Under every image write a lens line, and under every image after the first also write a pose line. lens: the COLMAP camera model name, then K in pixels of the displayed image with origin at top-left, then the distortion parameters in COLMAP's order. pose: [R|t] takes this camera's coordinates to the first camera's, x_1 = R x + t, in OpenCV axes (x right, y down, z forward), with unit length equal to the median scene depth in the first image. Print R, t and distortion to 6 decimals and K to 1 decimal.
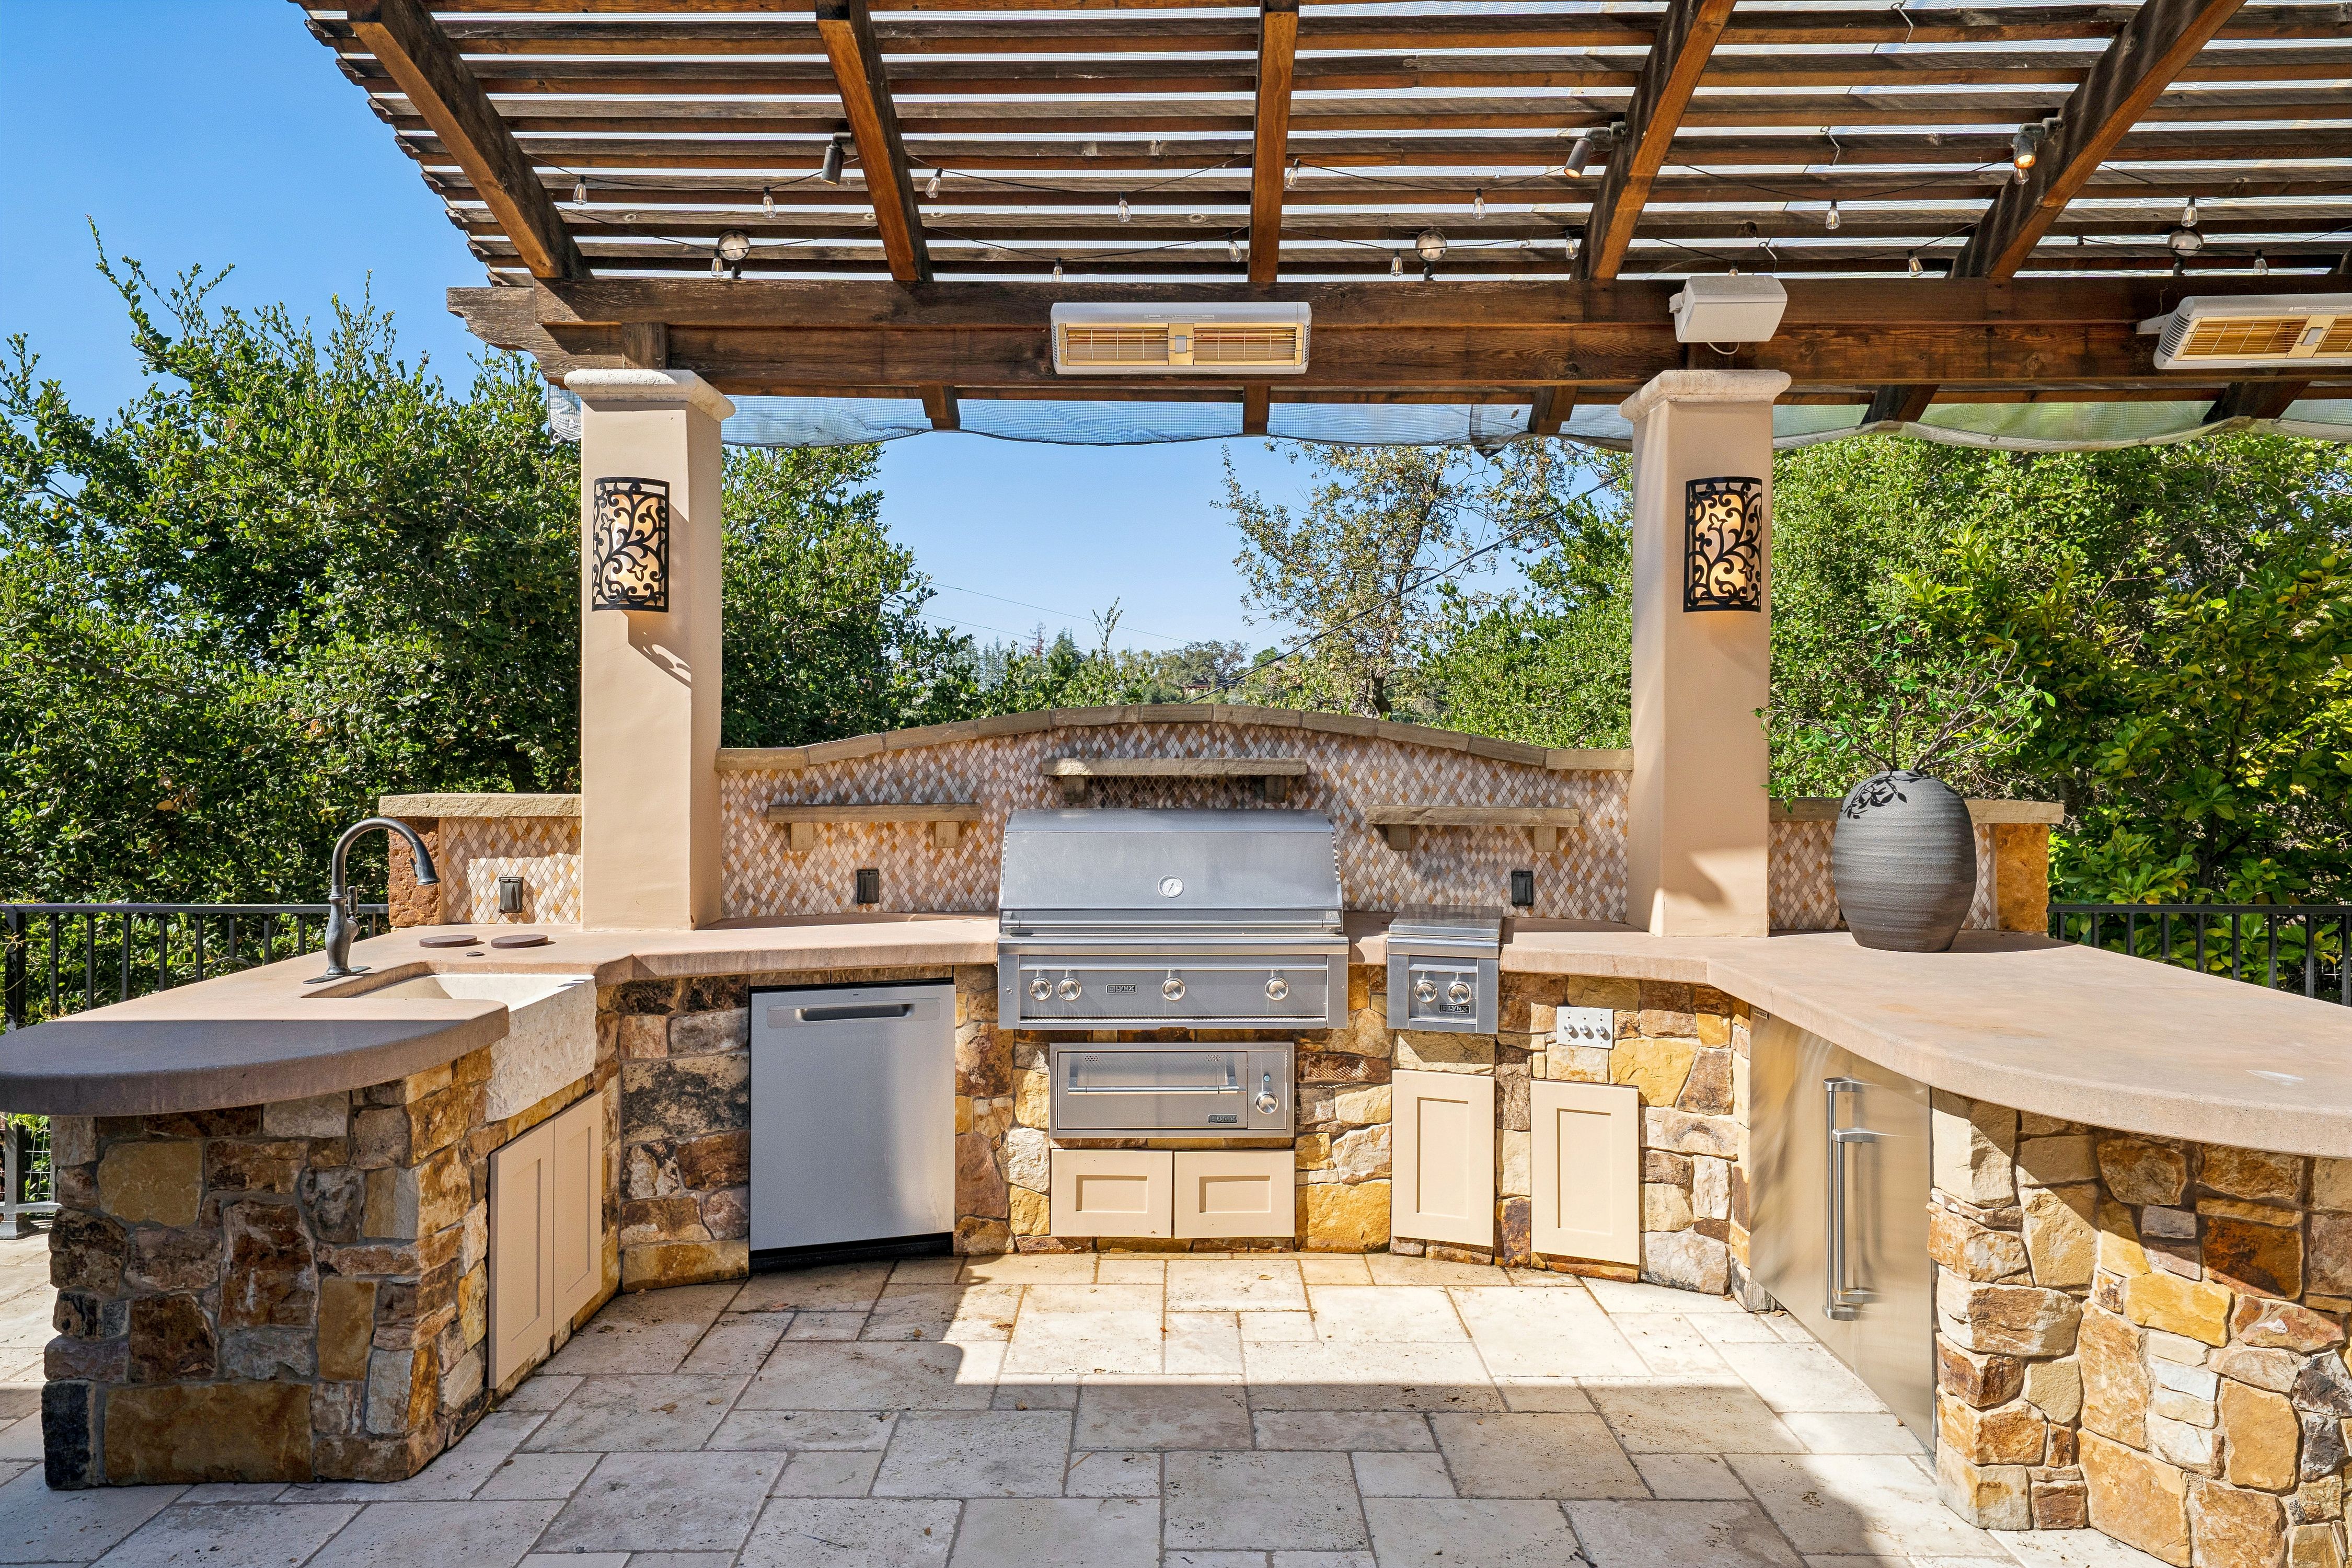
lens RADIAL K [[1477.5, 0, 1167.4], [0, 1477.5, 756.2], [0, 0, 1]] dist [0.024755, 0.004250]
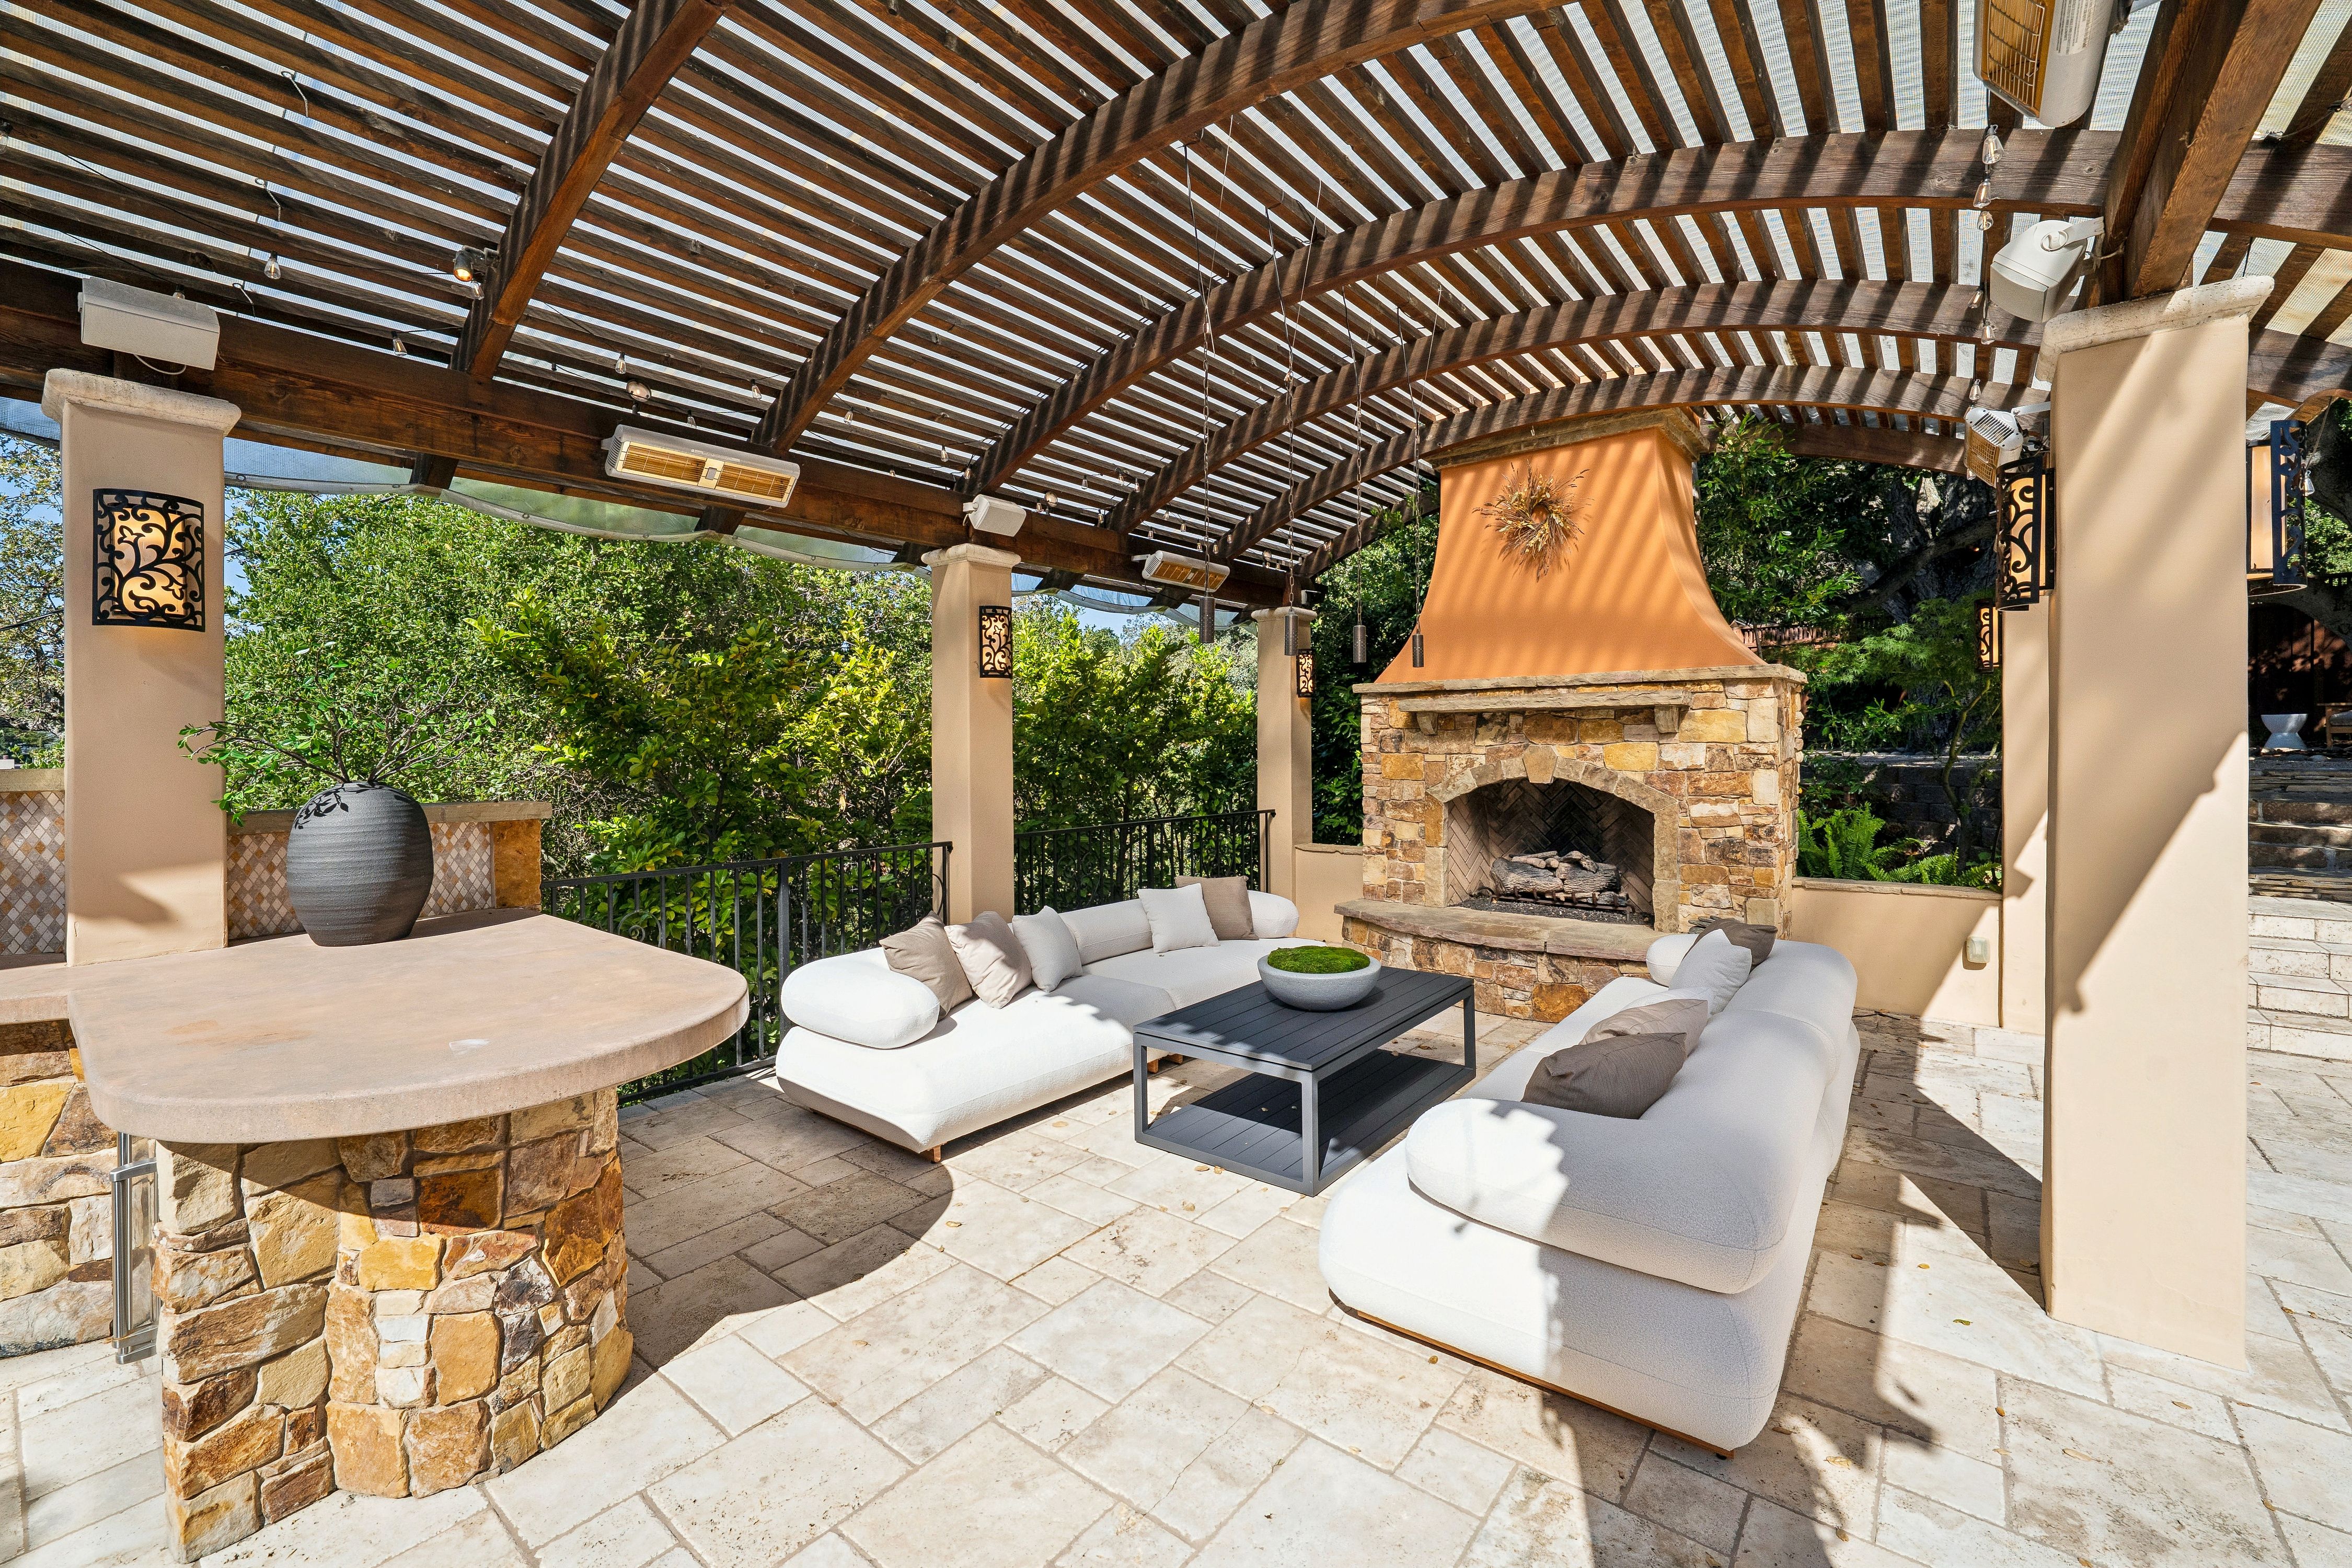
lens RADIAL K [[976.3, 0, 1178.9], [0, 976.3, 753.6], [0, 0, 1]] dist [-0.000759, 0.000398]
pose [[0.623984, -0.014207, 0.781308, 0.451295], [0.020454, 0.999789, 0.001844, -0.001162], [-0.781169, 0.014830, 0.624143, 0.088739]]
